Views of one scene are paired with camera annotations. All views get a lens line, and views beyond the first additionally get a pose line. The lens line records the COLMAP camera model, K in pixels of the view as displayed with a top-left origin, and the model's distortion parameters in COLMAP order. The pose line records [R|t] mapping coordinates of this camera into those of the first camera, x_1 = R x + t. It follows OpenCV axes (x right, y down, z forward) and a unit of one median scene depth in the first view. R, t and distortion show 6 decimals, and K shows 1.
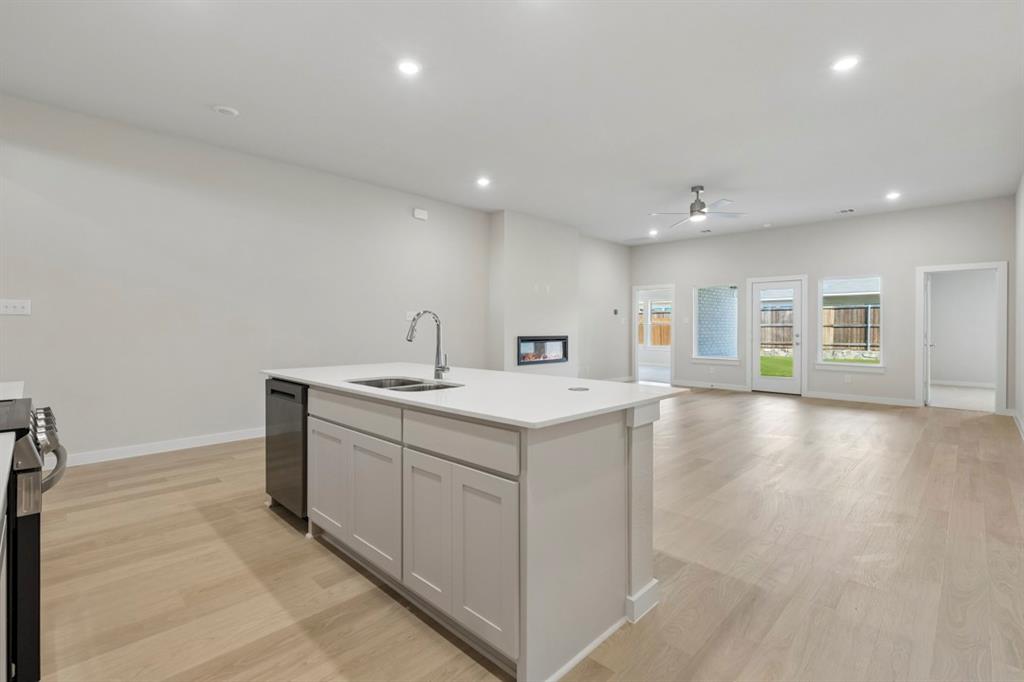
lens RADIAL K [[465.4, 0, 515.8], [0, 465.4, 331.0], [0, 0, 1]] dist [0.004425, 0.000469]
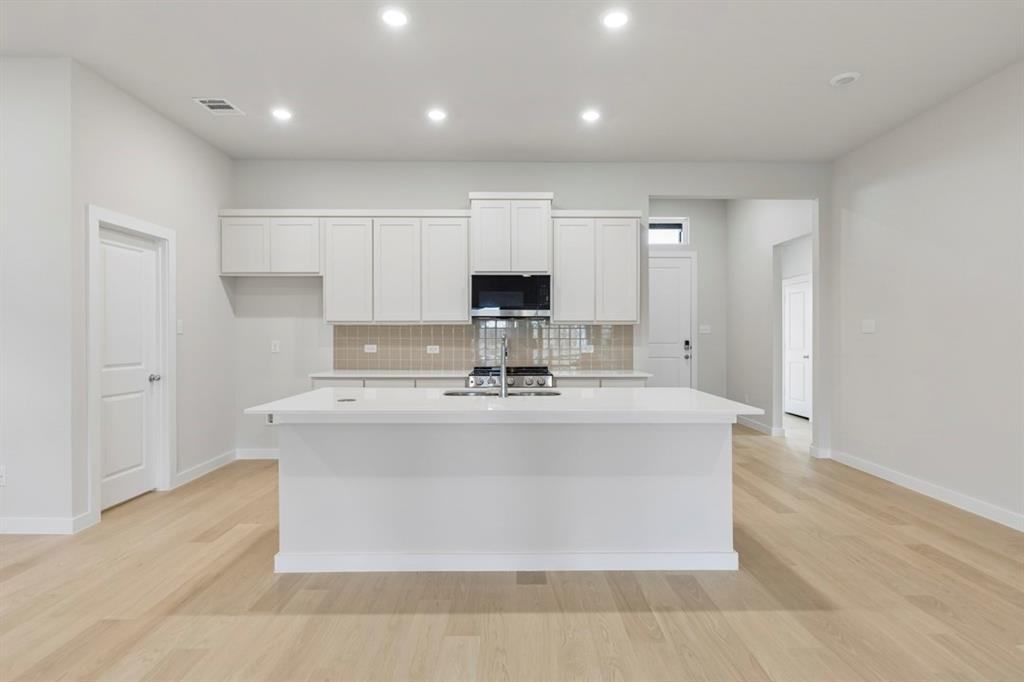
lens RADIAL K [[533.6, 0, 513.5], [0, 533.6, 335.1], [0, 0, 1]] dist [-0.001421, -0.000047]
pose [[-0.713357, -0.004688, -0.700785, 0.223637], [-0.005689, 0.999983, -0.000899, -0.011687], [0.700778, 0.003345, -0.713372, 0.646538]]
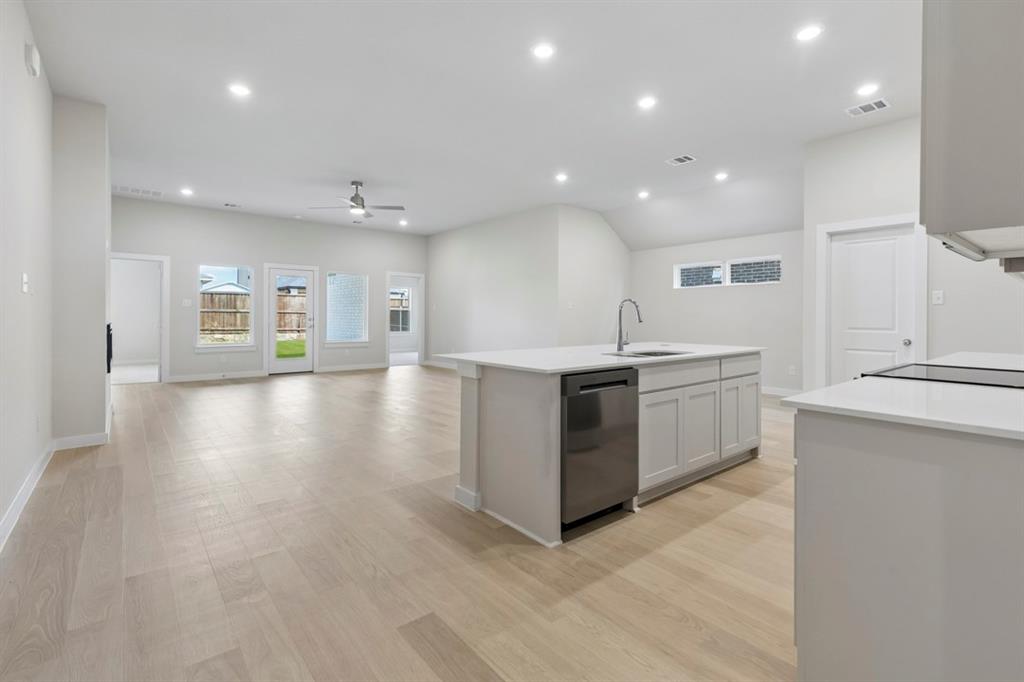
lens RADIAL K [[475.9, 0, 523.6], [0, 475.9, 316.3], [0, 0, 1]] dist [0.004725, 0.000392]
pose [[0.098407, -0.003681, 0.995139, -0.530992], [0.002257, 0.999991, 0.003476, -0.000432], [-0.995144, 0.001904, 0.098414, 0.397127]]
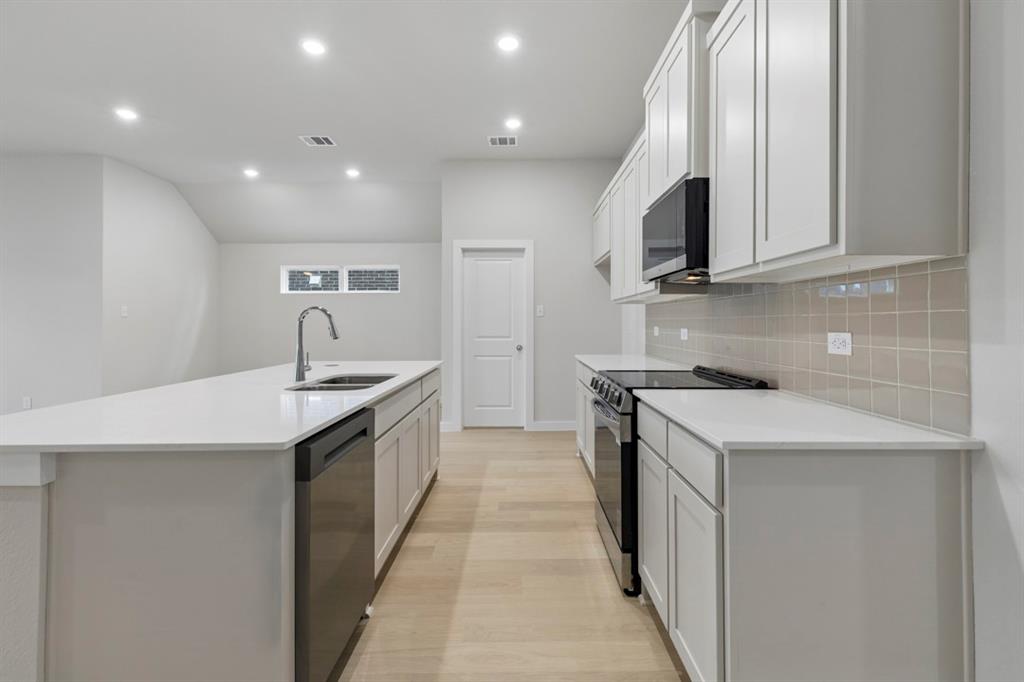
lens RADIAL K [[466.7, 0, 523.8], [0, 466.7, 322.3], [0, 0, 1]] dist [0.000442, 0.000089]
pose [[-0.703439, -0.000850, 0.710755, -0.391709], [0.002496, 0.999990, 0.003666, -0.005270], [-0.710751, 0.004353, -0.703430, 0.463747]]
